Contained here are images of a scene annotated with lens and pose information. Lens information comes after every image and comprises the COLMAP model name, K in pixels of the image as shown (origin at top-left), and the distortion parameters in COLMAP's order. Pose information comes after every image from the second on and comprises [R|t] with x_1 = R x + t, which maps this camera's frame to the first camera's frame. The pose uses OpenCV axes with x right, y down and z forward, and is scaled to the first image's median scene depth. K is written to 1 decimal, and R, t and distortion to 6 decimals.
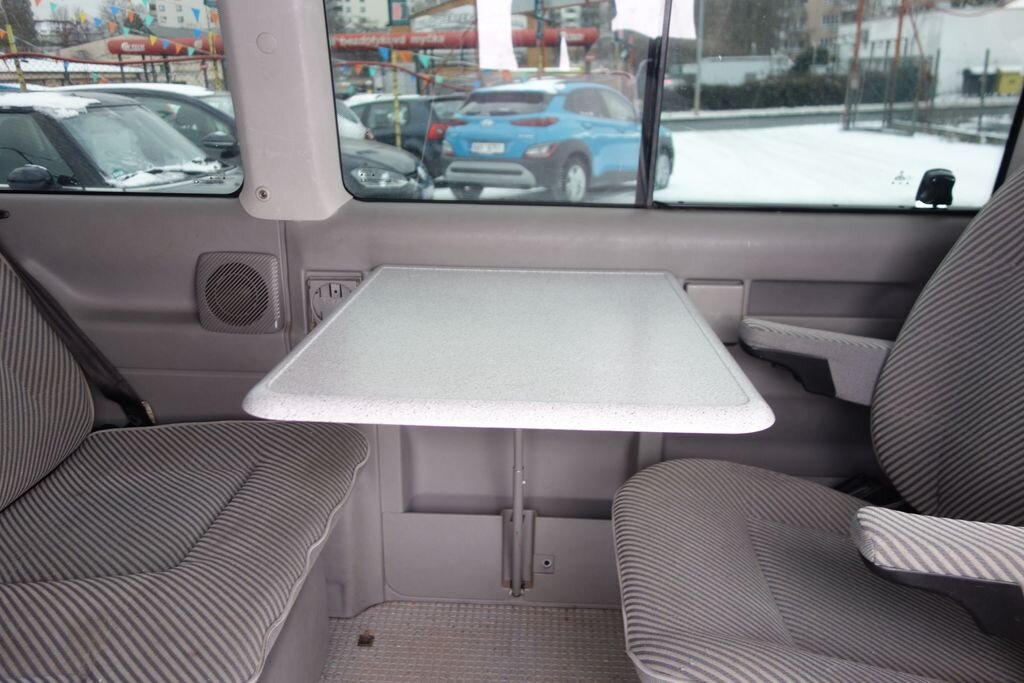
lens RADIAL K [[811.5, 0, 512.9], [0, 811.5, 338.4], [0, 0, 1]] dist [0.004465, -0.002603]
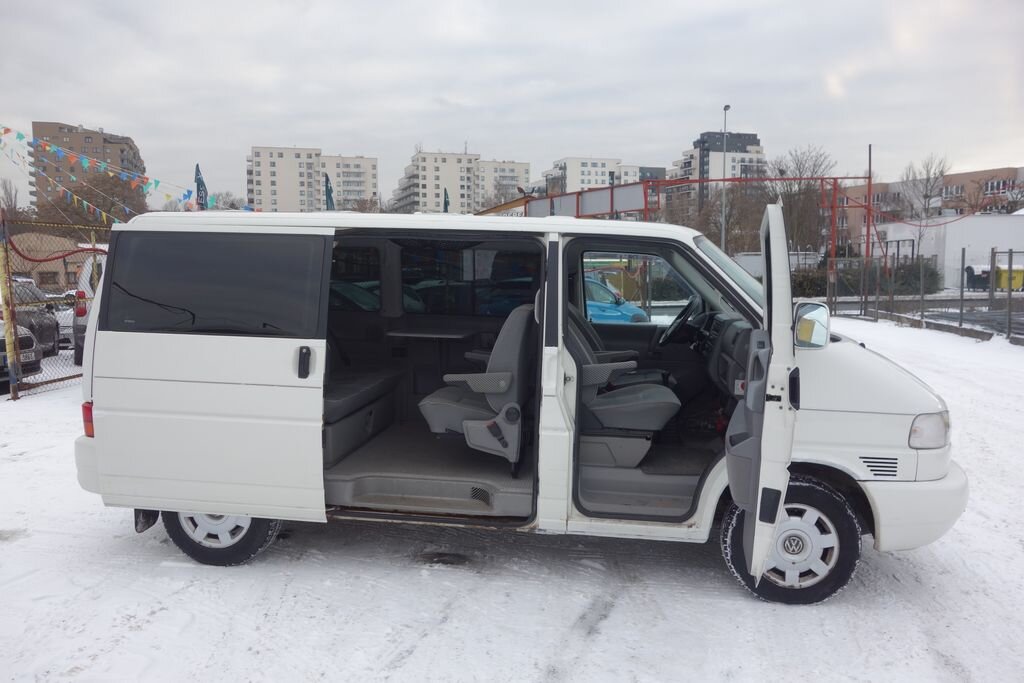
lens RADIAL K [[811.5, 0, 510.4], [0, 811.5, 347.4], [0, 0, 1]] dist [0.004465, -0.002603]
pose [[0.996584, 0.022891, -0.079353, 0.095045], [-0.038886, 0.977710, -0.206329, 0.118615], [0.072861, 0.208710, 0.975260, -0.419931]]
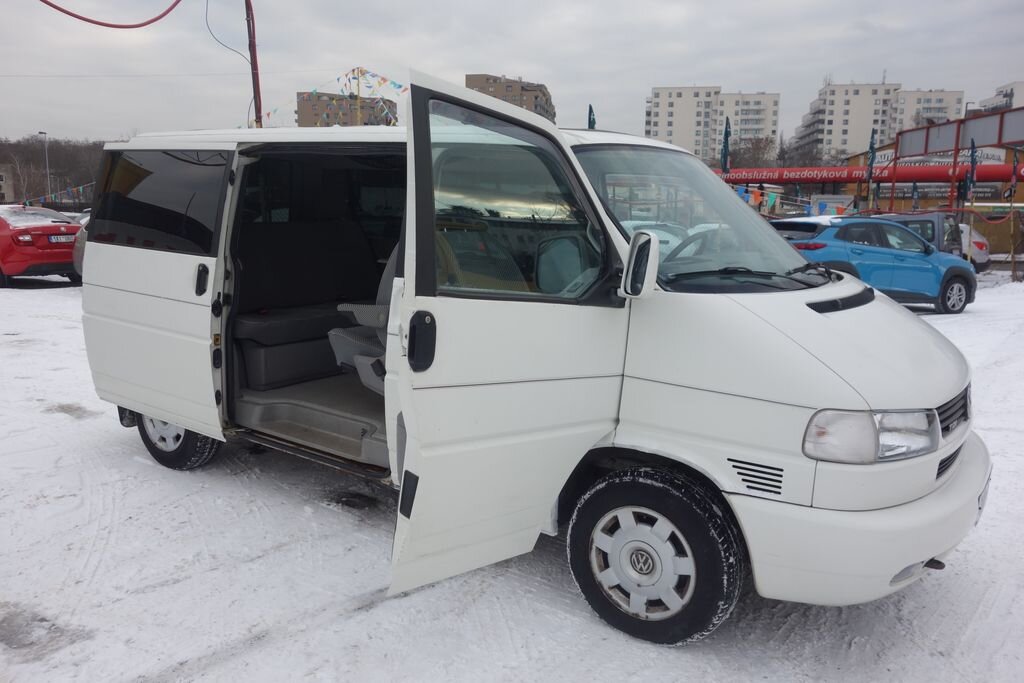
lens RADIAL K [[811.5, 0, 510.5], [0, 811.5, 345.4], [0, 0, 1]] dist [0.004465, -0.002603]
pose [[0.848754, 0.118940, -0.515238, 0.303820], [-0.189049, 0.978229, -0.085602, 0.083443], [0.493840, 0.170060, 0.852761, -0.292570]]
